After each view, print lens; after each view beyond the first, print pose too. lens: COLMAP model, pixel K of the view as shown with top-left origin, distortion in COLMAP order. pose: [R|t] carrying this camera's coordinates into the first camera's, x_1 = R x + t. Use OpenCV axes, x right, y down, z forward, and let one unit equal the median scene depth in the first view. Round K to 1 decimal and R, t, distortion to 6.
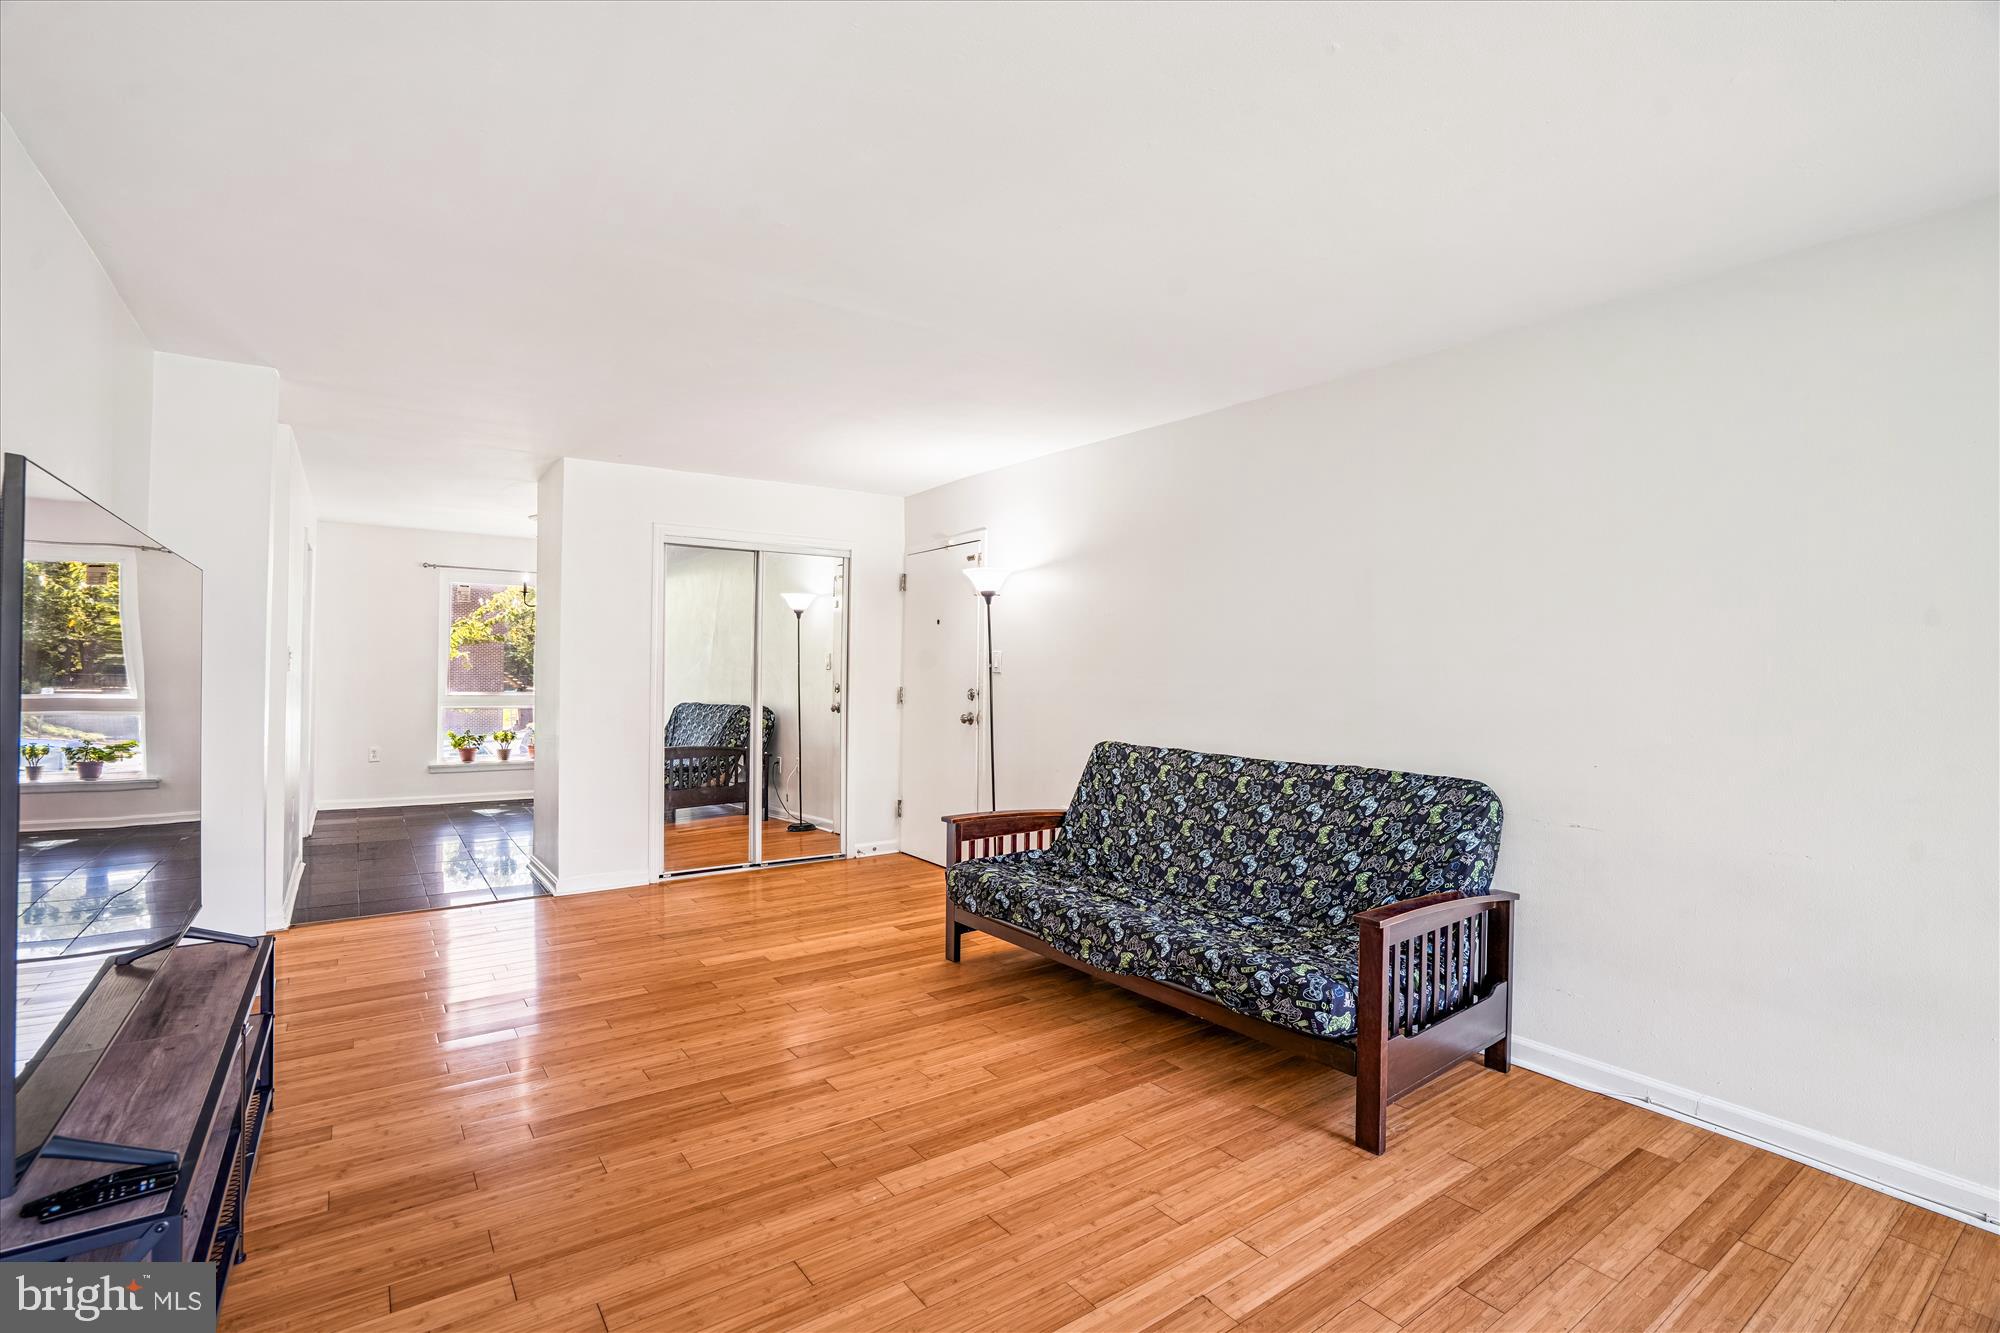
lens RADIAL K [[922.4, 0, 983.9], [0, 922.4, 666.5], [0, 0, 1]] dist [-0.050063, 0.023604]
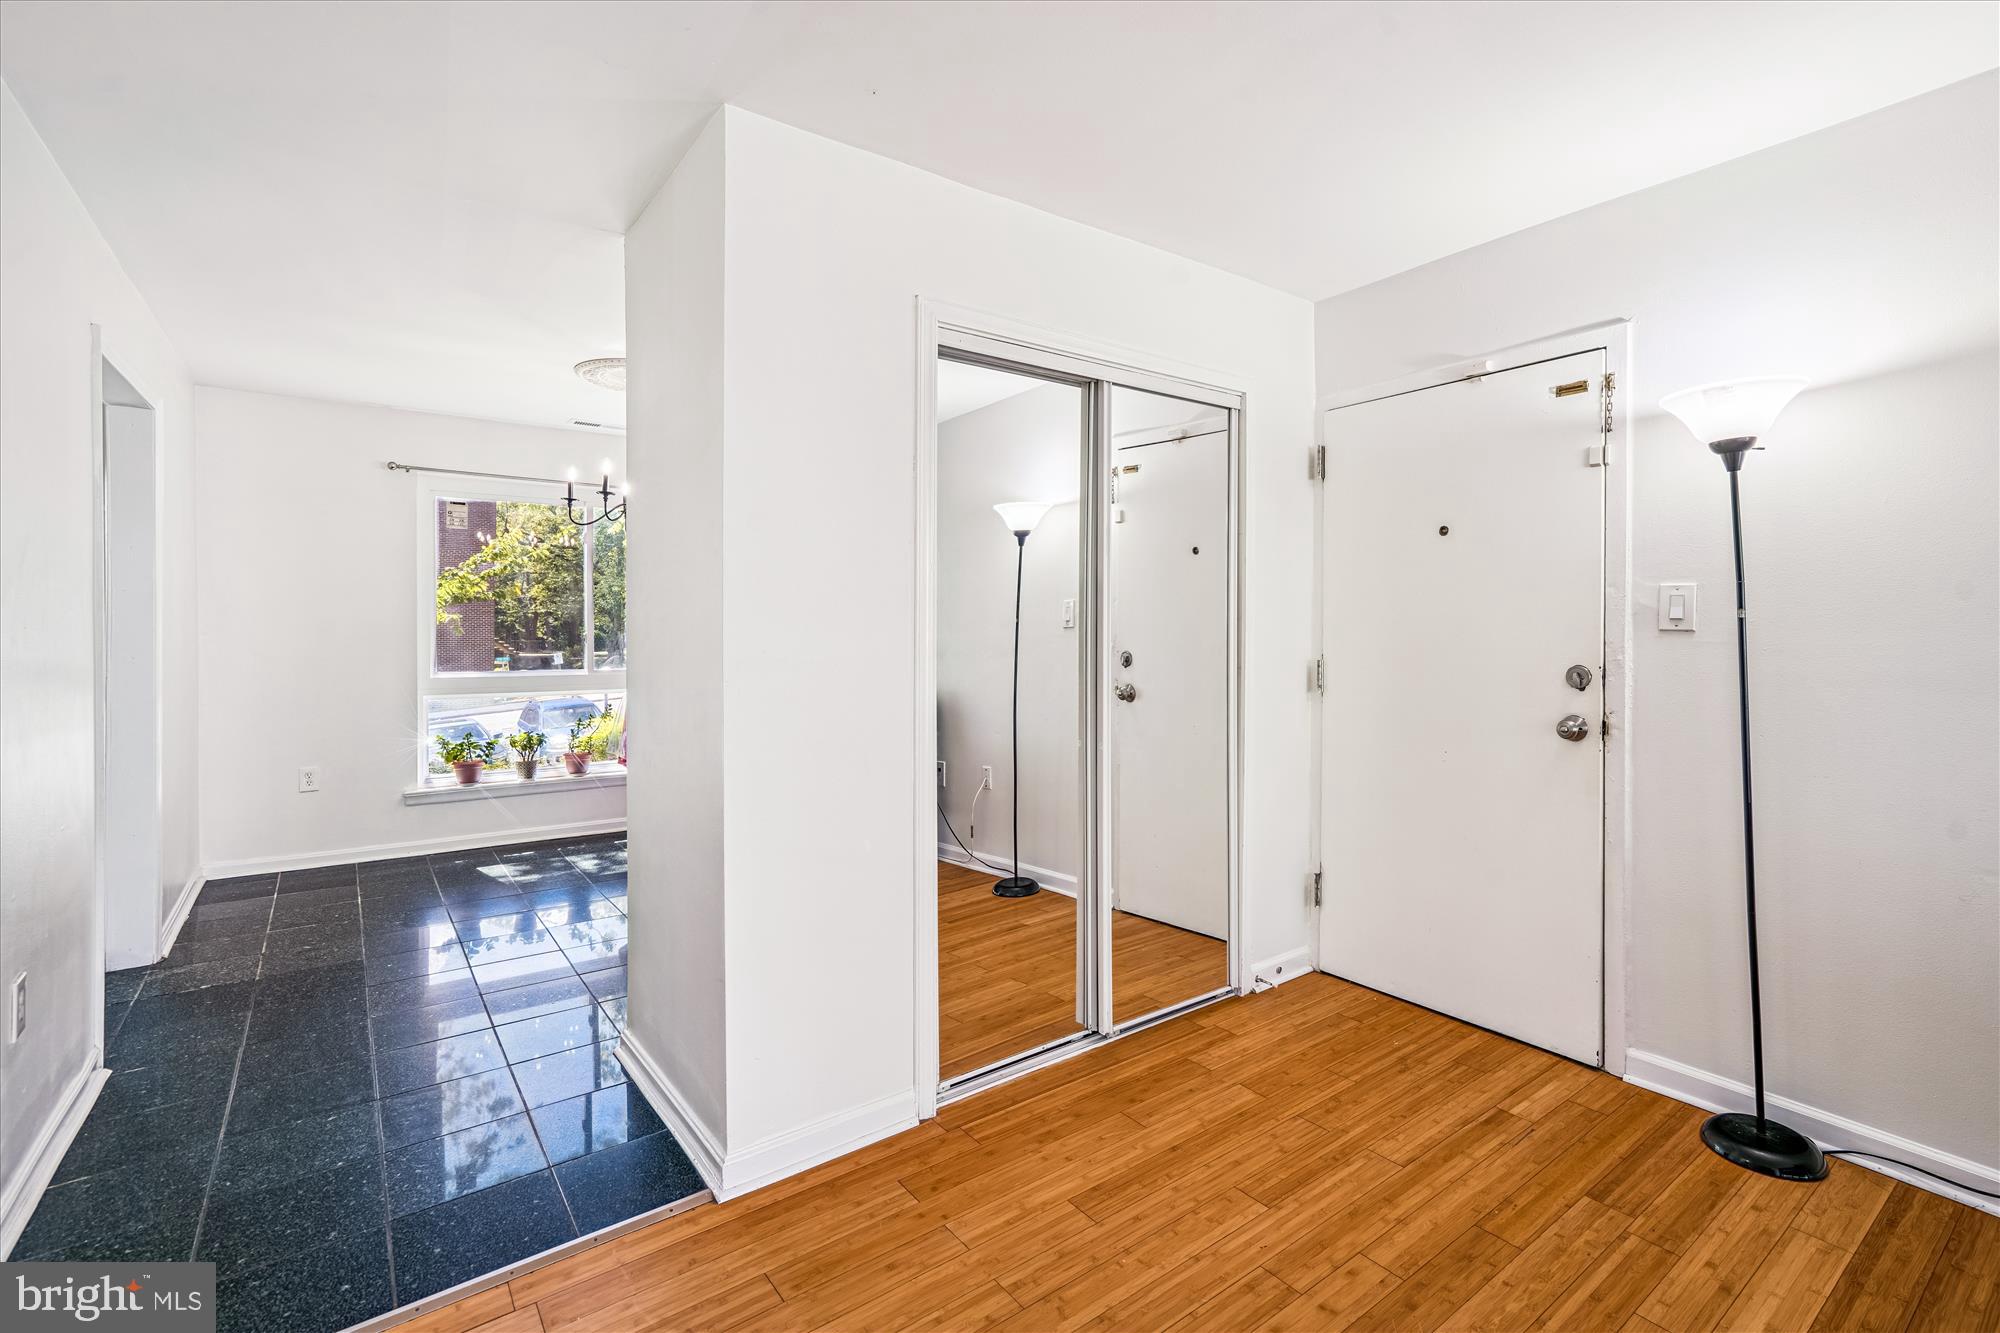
lens RADIAL K [[928.3, 0, 1007.6], [0, 928.3, 643.8], [0, 0, 1]] dist [-0.030744, 0.024978]
pose [[0.999620, -0.009952, 0.025689, -0.227272], [0.009489, 0.999791, 0.018091, 0.001228], [-0.025864, -0.017840, 0.999506, 0.383731]]
